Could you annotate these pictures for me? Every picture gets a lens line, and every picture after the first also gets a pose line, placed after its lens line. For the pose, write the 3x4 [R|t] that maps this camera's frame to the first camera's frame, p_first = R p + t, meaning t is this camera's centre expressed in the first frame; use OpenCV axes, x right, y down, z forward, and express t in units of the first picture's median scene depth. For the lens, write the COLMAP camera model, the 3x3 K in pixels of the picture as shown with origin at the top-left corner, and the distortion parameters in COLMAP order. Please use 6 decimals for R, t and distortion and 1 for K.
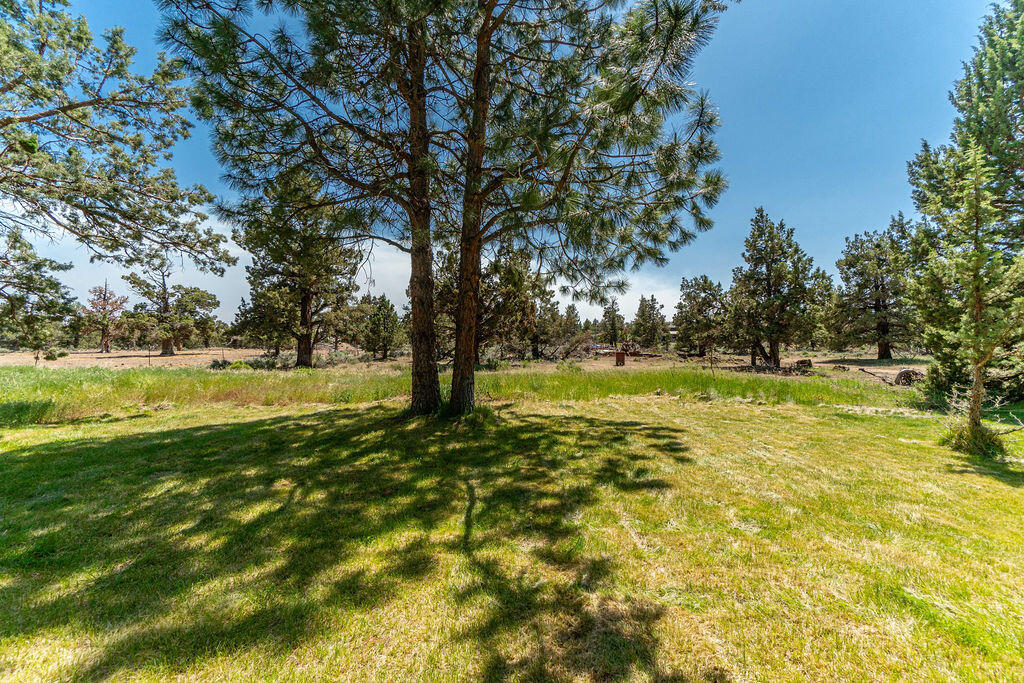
lens RADIAL K [[445.7, 0, 514.2], [0, 445.7, 333.4], [0, 0, 1]] dist [-0.001258, -0.000194]
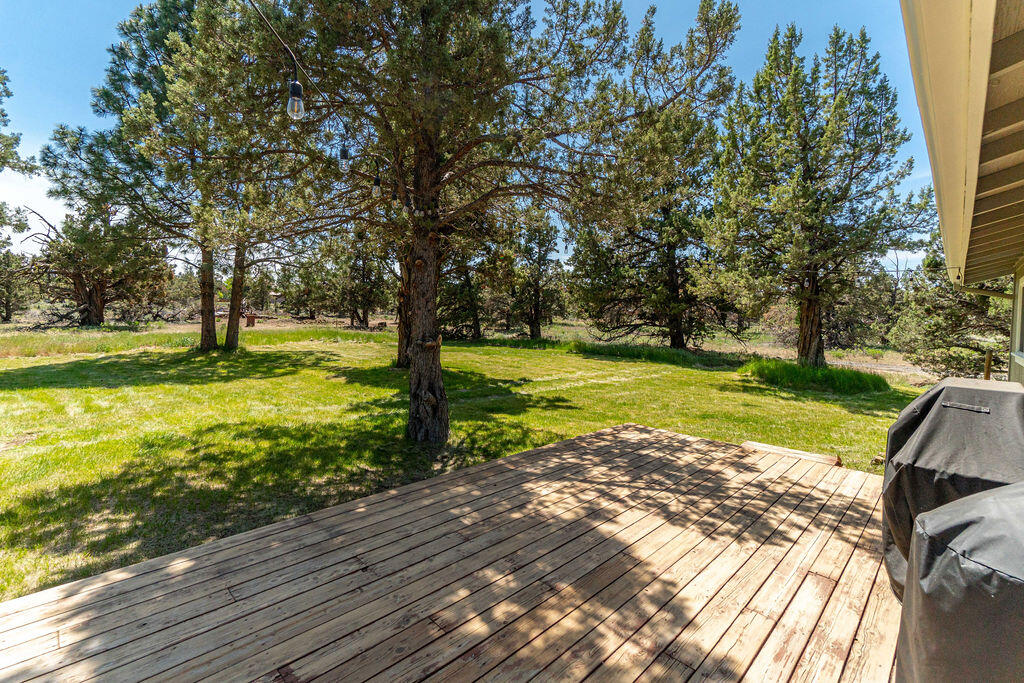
lens RADIAL K [[445.7, 0, 514.2], [0, 445.7, 333.4], [0, 0, 1]] dist [-0.001258, -0.000194]
pose [[0.658814, -0.019258, 0.752059, -0.246034], [-0.047175, 0.996647, 0.066847, -0.030169], [-0.750825, -0.079519, 0.655697, -0.416173]]
